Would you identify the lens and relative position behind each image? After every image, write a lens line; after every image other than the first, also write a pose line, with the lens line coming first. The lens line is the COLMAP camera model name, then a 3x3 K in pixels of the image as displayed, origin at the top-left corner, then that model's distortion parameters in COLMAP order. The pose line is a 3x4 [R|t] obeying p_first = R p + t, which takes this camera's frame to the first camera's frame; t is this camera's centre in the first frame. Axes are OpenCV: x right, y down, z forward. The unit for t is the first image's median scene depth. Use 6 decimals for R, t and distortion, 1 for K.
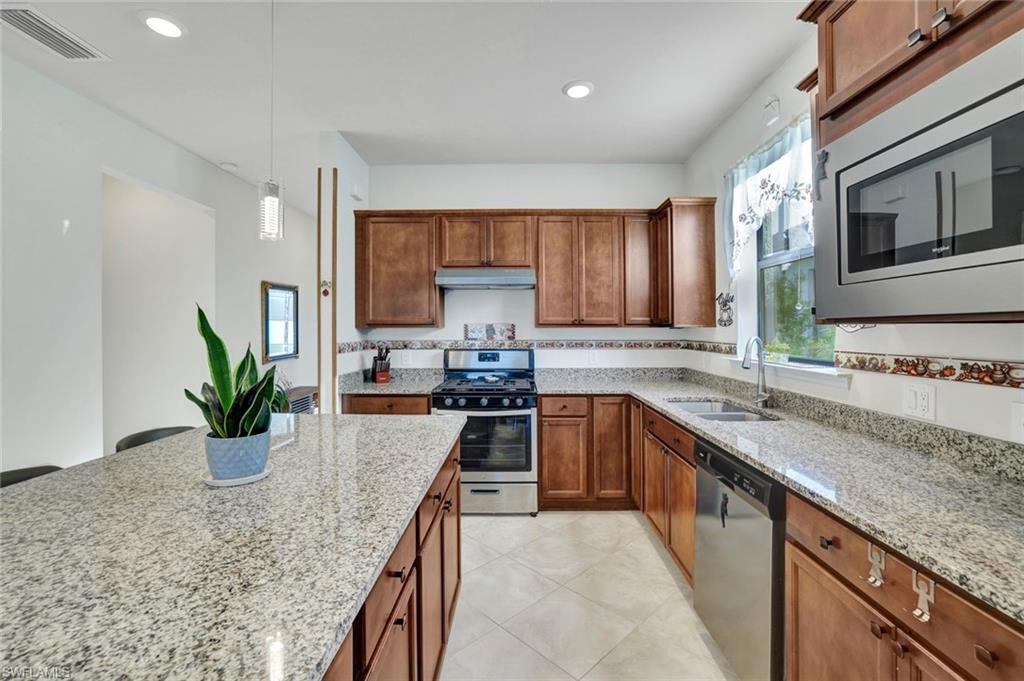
lens RADIAL K [[438.6, 0, 511.8], [0, 438.6, 324.2], [0, 0, 1]] dist [-0.035249, 0.009208]
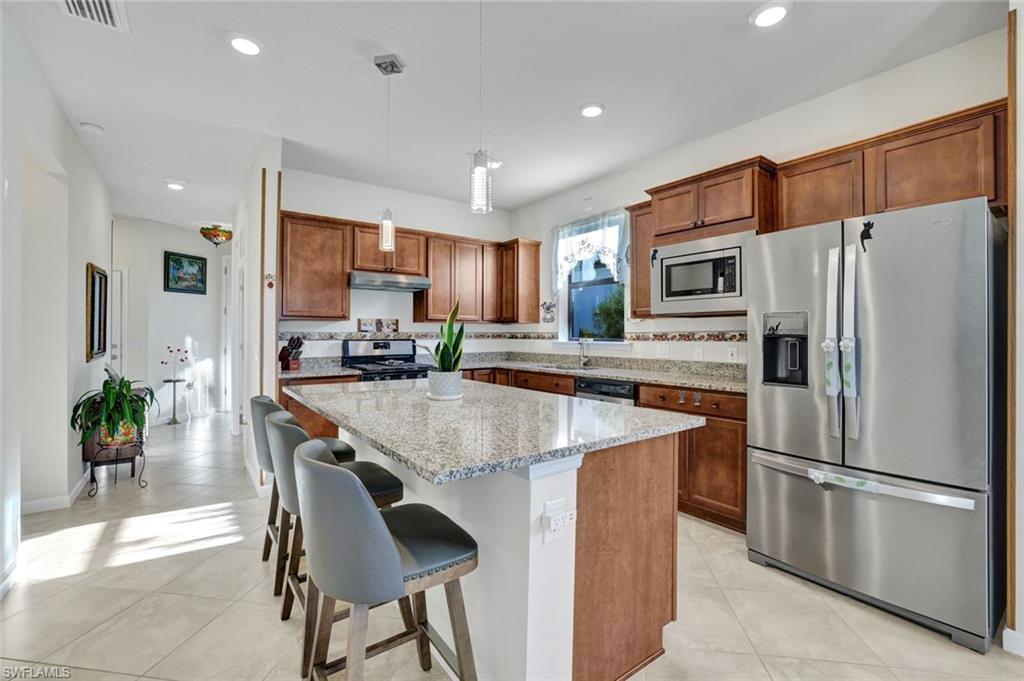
lens RADIAL K [[438.6, 0, 507.4], [0, 438.6, 333.5], [0, 0, 1]] dist [-0.035249, 0.009208]
pose [[0.799968, 0.002634, 0.600037, -0.534652], [-0.008438, 0.999941, 0.006859, 0.031345], [-0.599983, -0.010550, 0.799943, -0.191787]]
